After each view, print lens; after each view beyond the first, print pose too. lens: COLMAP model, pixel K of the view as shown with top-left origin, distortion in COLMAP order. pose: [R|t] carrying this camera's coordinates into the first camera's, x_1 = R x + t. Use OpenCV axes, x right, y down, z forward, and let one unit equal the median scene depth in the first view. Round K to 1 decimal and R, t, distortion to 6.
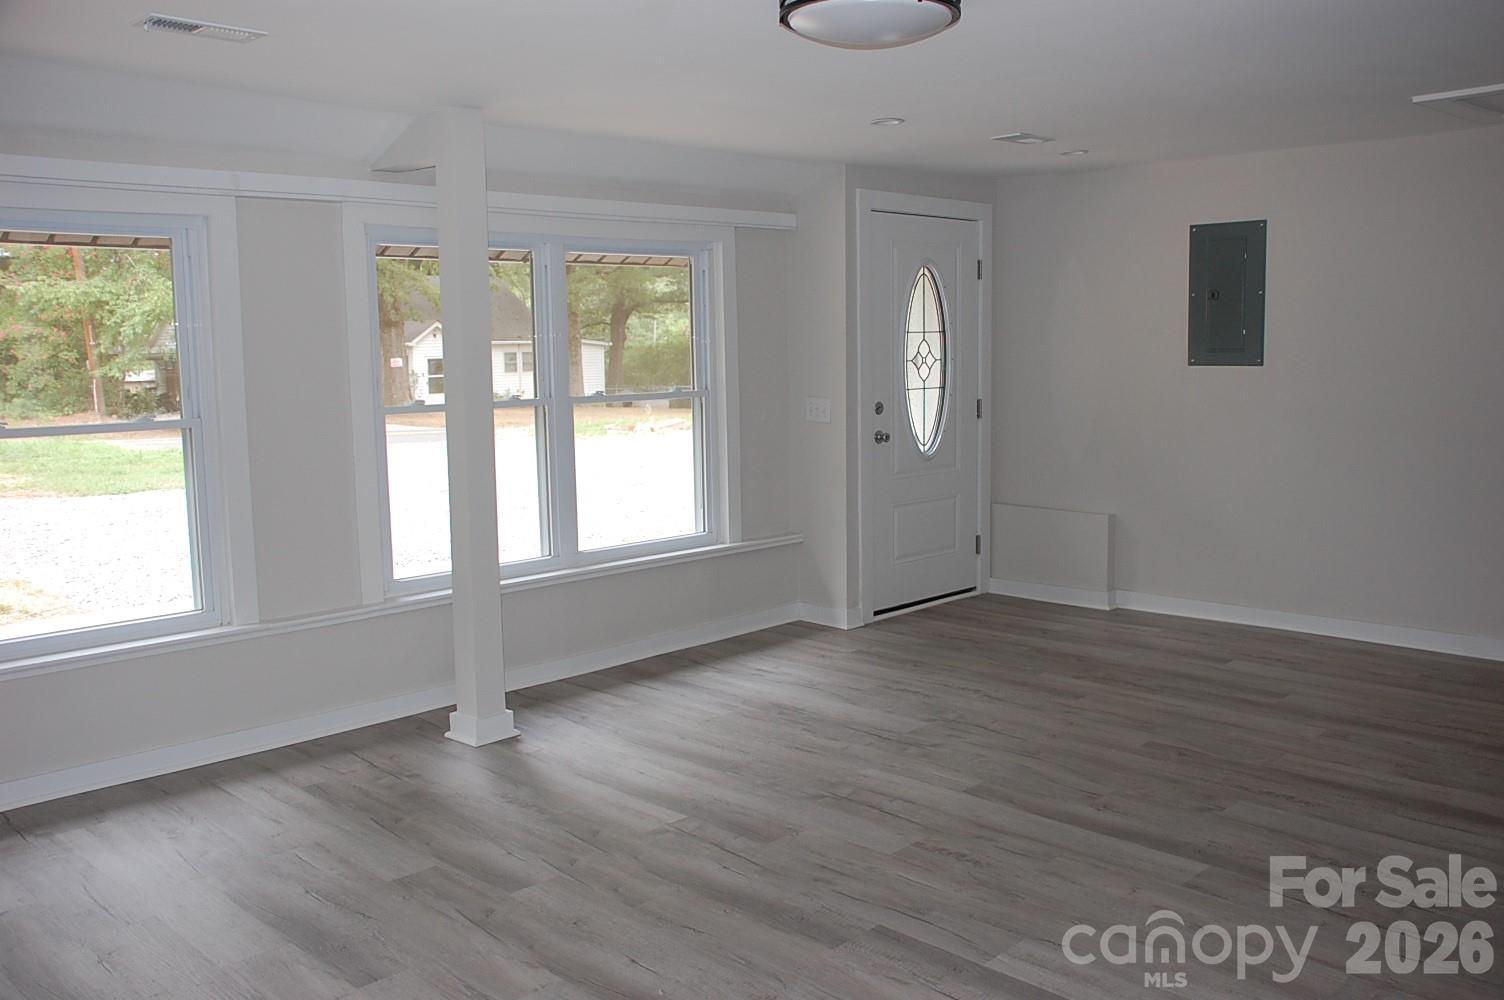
lens RADIAL K [[1299.8, 0, 748.9], [0, 1299.8, 459.3], [0, 0, 1]] dist [-0.050459, 0.006031]
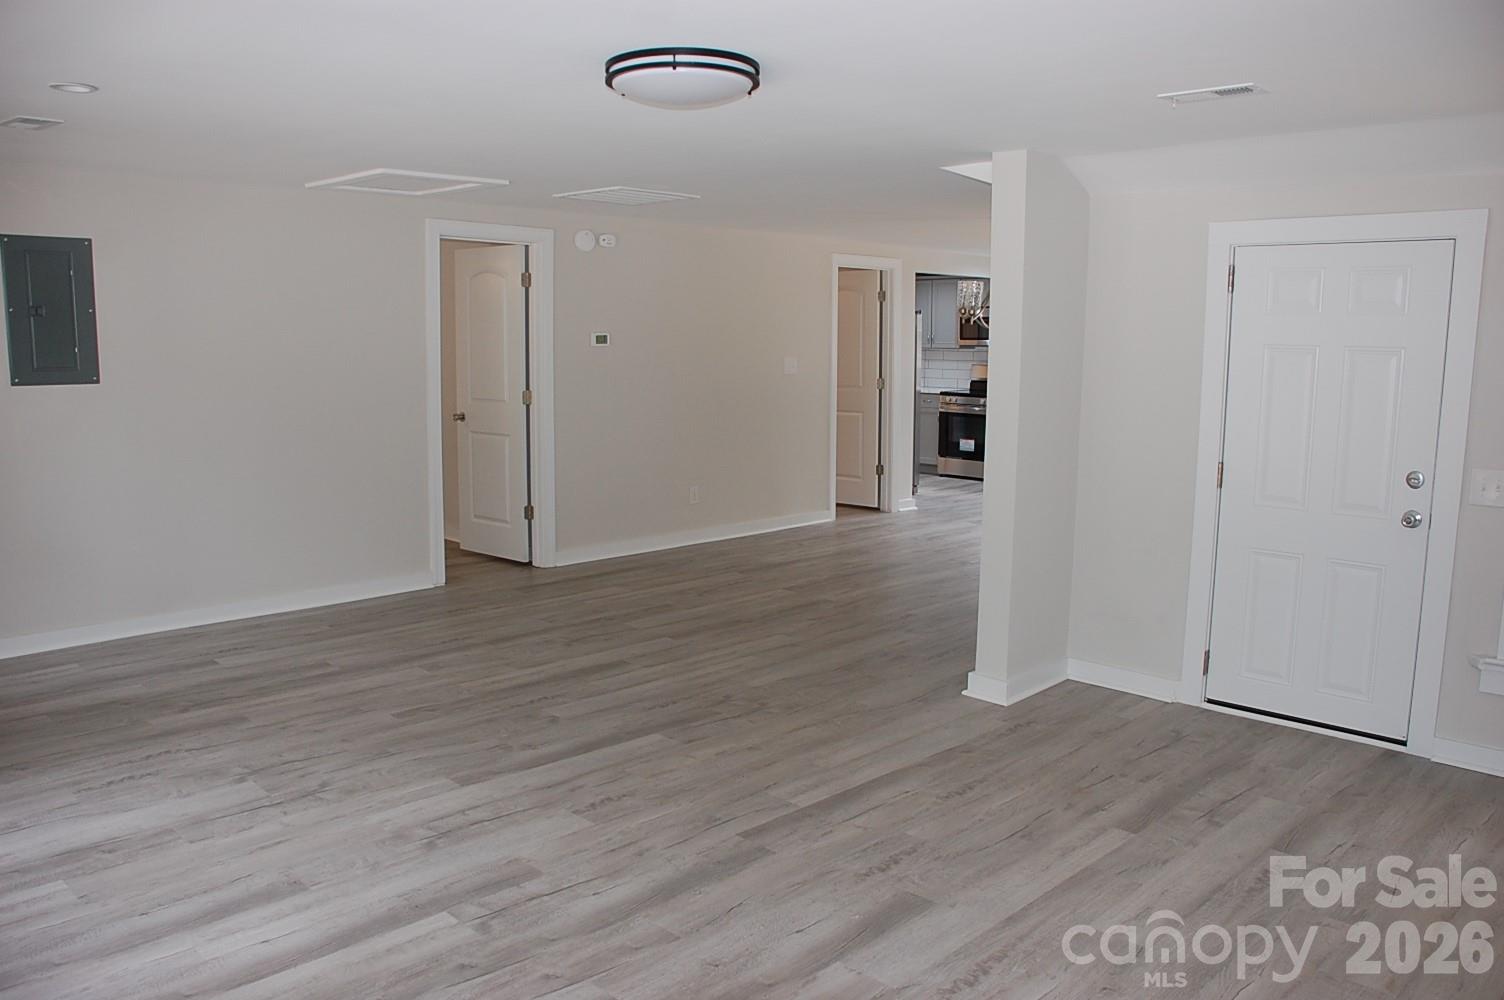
lens RADIAL K [[1169.7, 0, 779.3], [0, 1169.7, 474.4], [0, 0, 1]] dist [-0.115023, 0.012108]
pose [[-0.021912, -0.097585, 0.994986, -0.711144], [0.086673, 0.991292, 0.099131, -0.061481], [-0.995996, 0.088411, -0.013263, 0.701217]]
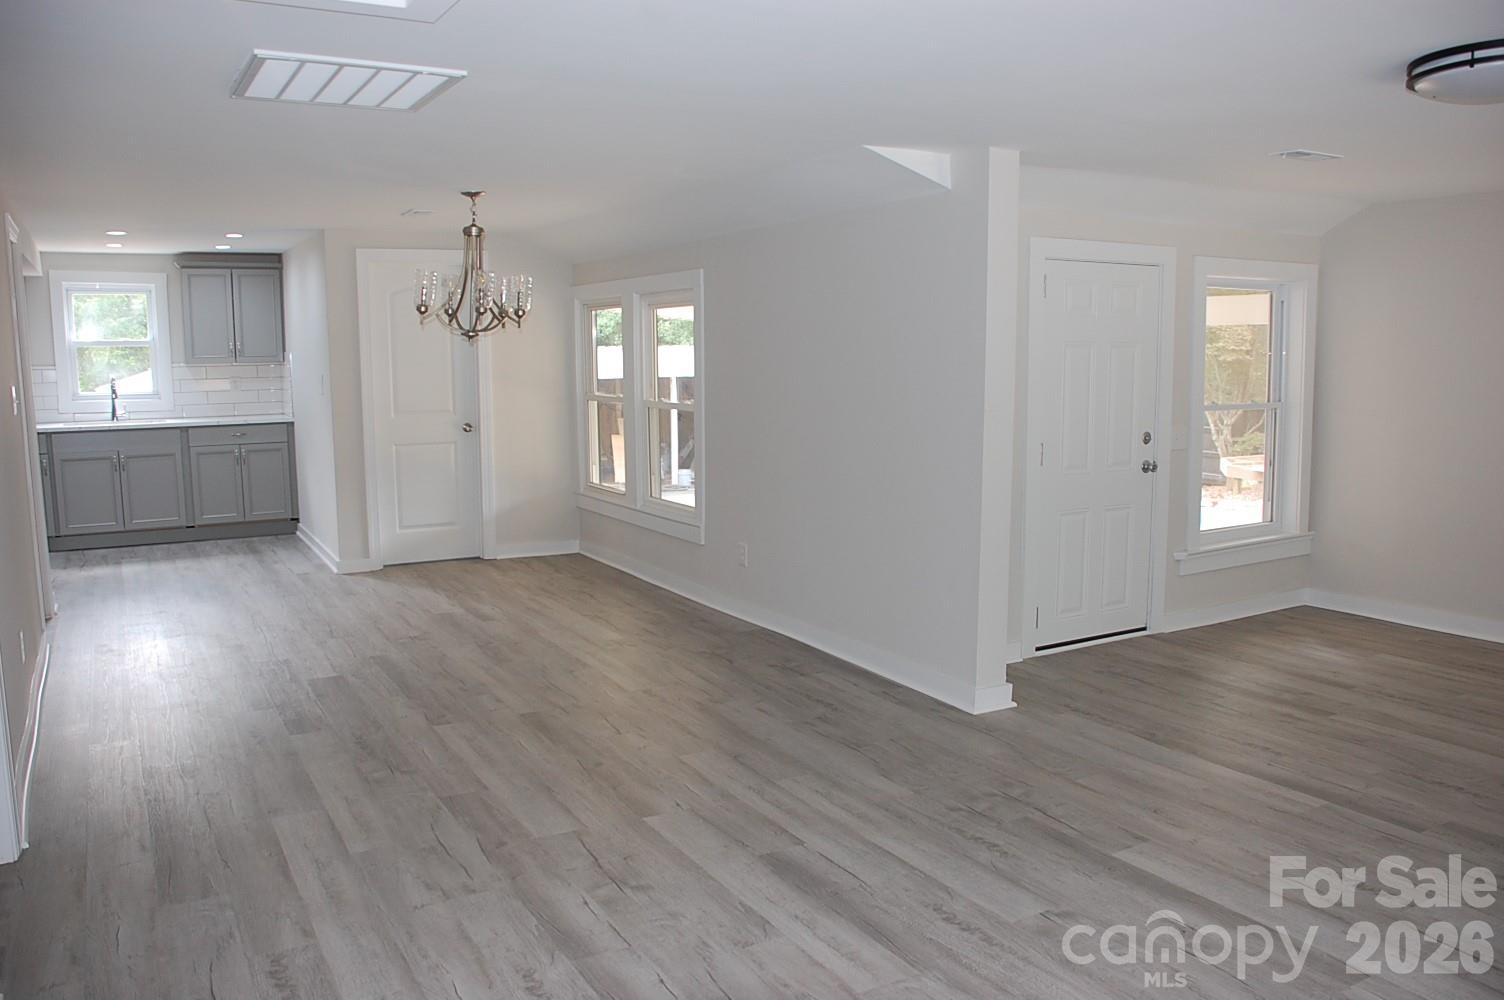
lens RADIAL K [[1159.8, 0, 752.0], [0, 1159.8, 500.0], [0, 0, 1]] dist [-0.158147, 0.119986]
pose [[-0.964064, -0.008257, 0.265543, 0.327308], [0.050829, 0.975320, 0.214864, -0.157121], [-0.260763, 0.220640, -0.939851, 1.554947]]
